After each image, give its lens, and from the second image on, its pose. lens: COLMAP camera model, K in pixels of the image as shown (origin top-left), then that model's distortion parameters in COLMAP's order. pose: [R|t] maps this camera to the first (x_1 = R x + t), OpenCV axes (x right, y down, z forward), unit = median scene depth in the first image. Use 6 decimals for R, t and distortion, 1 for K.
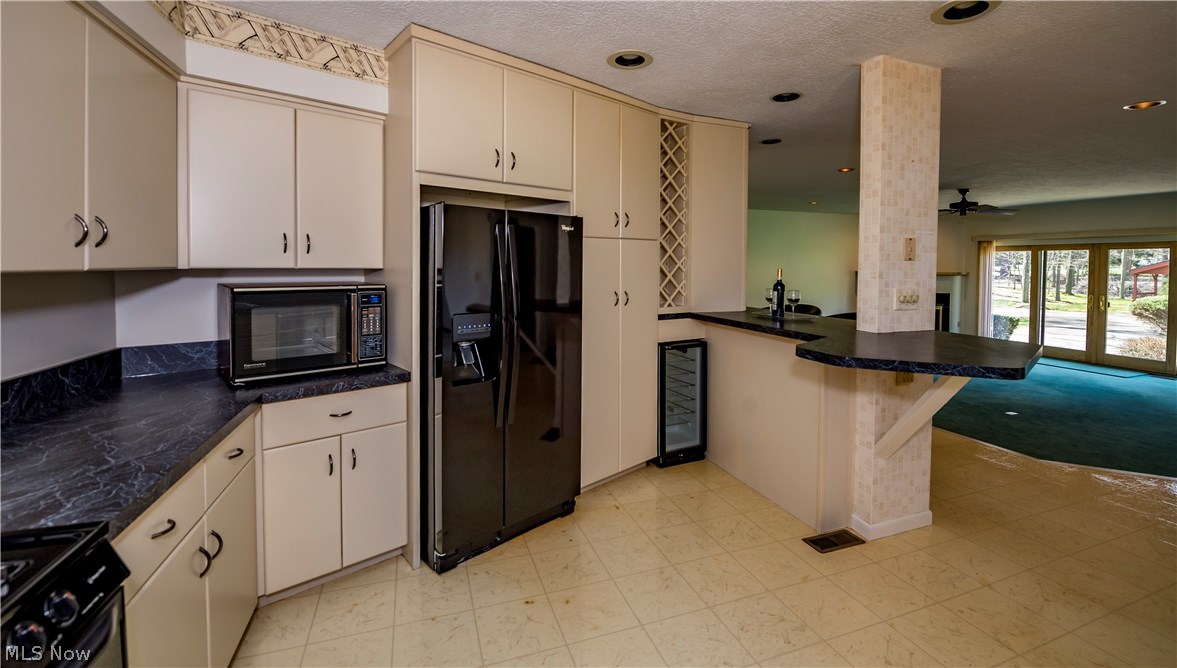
lens RADIAL K [[509.5, 0, 588.9], [0, 509.5, 283.7], [0, 0, 1]] dist [-0.001203, -0.000161]
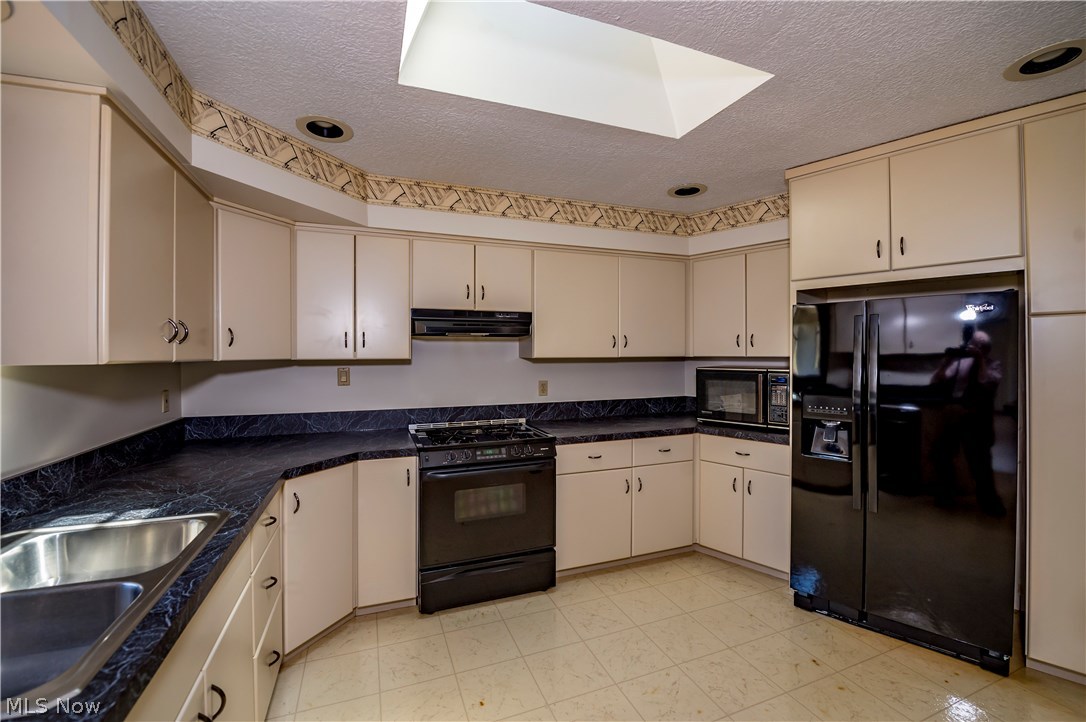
lens RADIAL K [[453.0, 0, 543.0], [0, 453.0, 361.0], [0, 0, 1]] dist [0.000269, 0.000047]
pose [[0.037837, 0.012014, -0.999212, 0.806424], [-0.029904, 0.999494, 0.010885, -0.014003], [0.998836, 0.029469, 0.038177, 0.350595]]
